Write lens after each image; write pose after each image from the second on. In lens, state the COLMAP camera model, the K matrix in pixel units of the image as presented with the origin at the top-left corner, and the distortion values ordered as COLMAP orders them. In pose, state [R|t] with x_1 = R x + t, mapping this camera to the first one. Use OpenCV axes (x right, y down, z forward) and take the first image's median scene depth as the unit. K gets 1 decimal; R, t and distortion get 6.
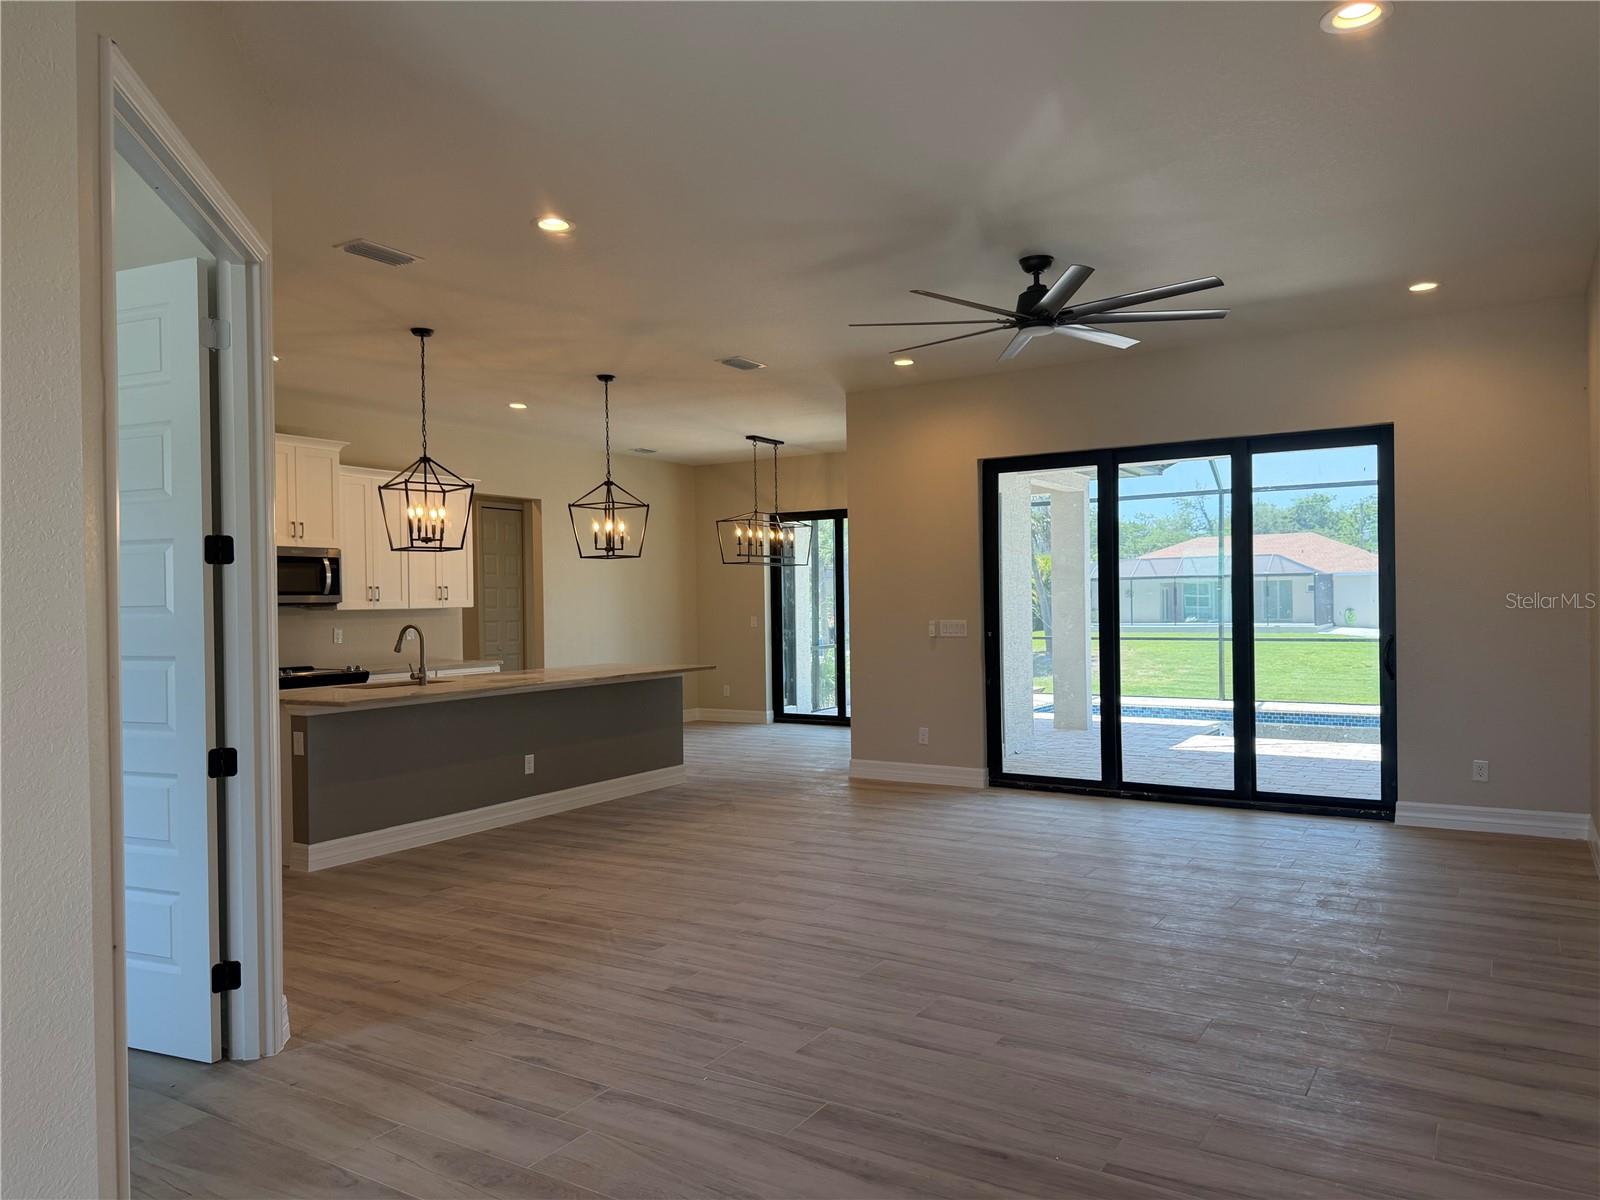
lens RADIAL K [[1131.1, 0, 844.4], [0, 1131.1, 621.1], [0, 0, 1]] dist [0.017051, -0.001209]
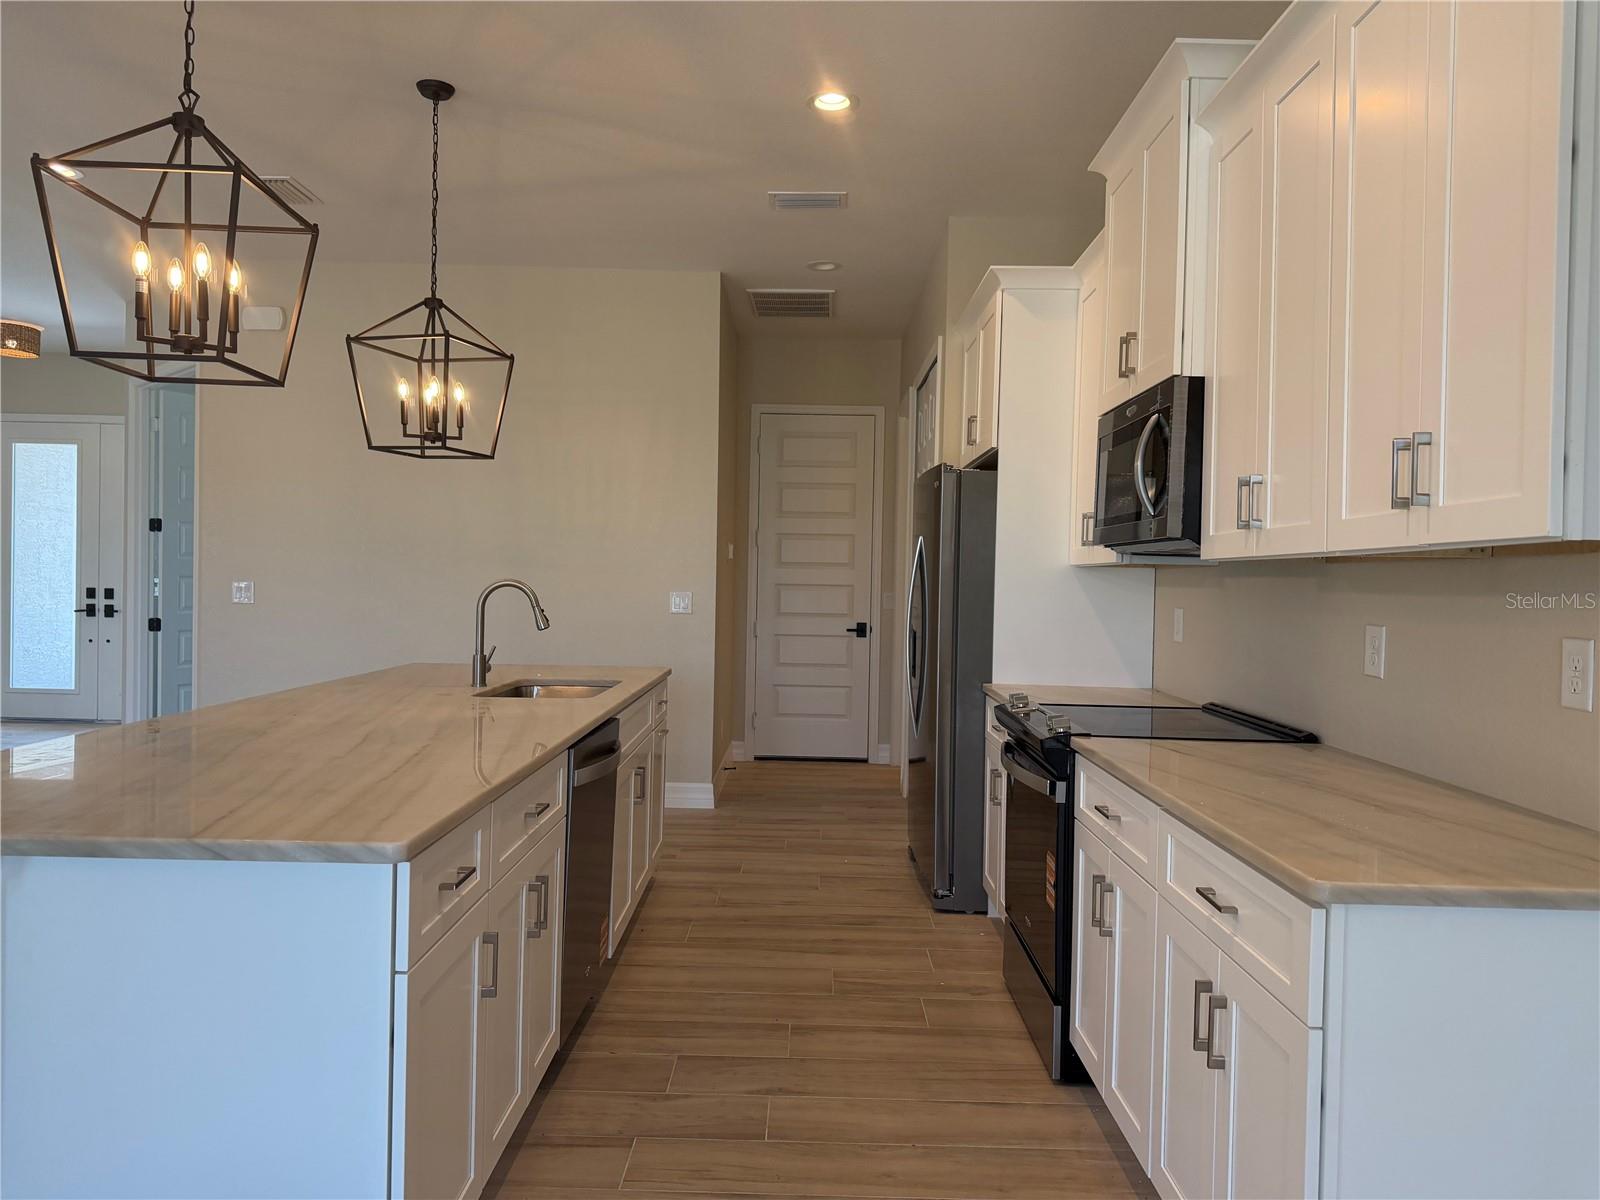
lens RADIAL K [[1134.4, 0, 800.0], [0, 1134.4, 600.0], [0, 0, 1]] dist [-0.003470, 0.000145]
pose [[-0.869813, 0.001524, -0.493379, -0.199935], [-0.019369, 0.999119, 0.037234, -0.008928], [0.493001, 0.041943, -0.869017, 1.348548]]
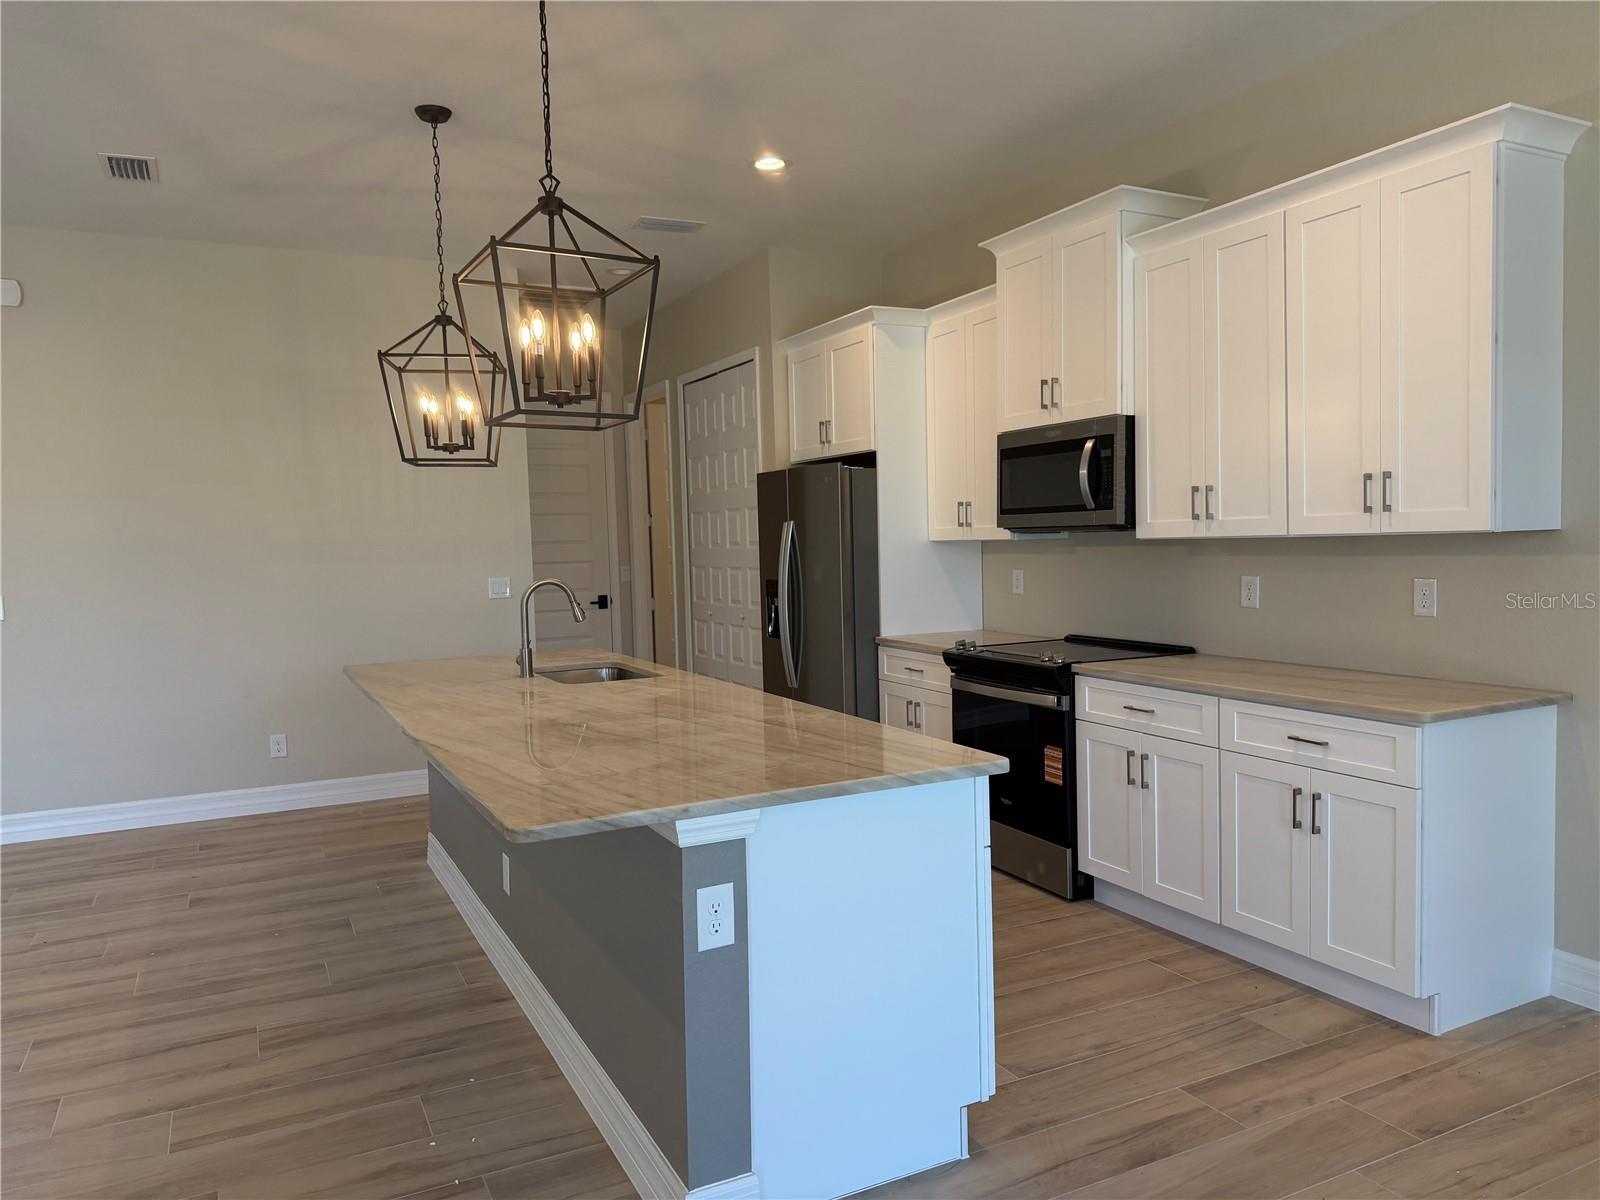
lens RADIAL K [[1134.4, 0, 795.0], [0, 1134.4, 604.7], [0, 0, 1]] dist [0.016367, -0.001092]
pose [[-0.549311, 0.074943, -0.832251, 0.054356], [0.017864, 0.996796, 0.077969, -0.024476], [0.835427, 0.027962, -0.548889, 1.259212]]
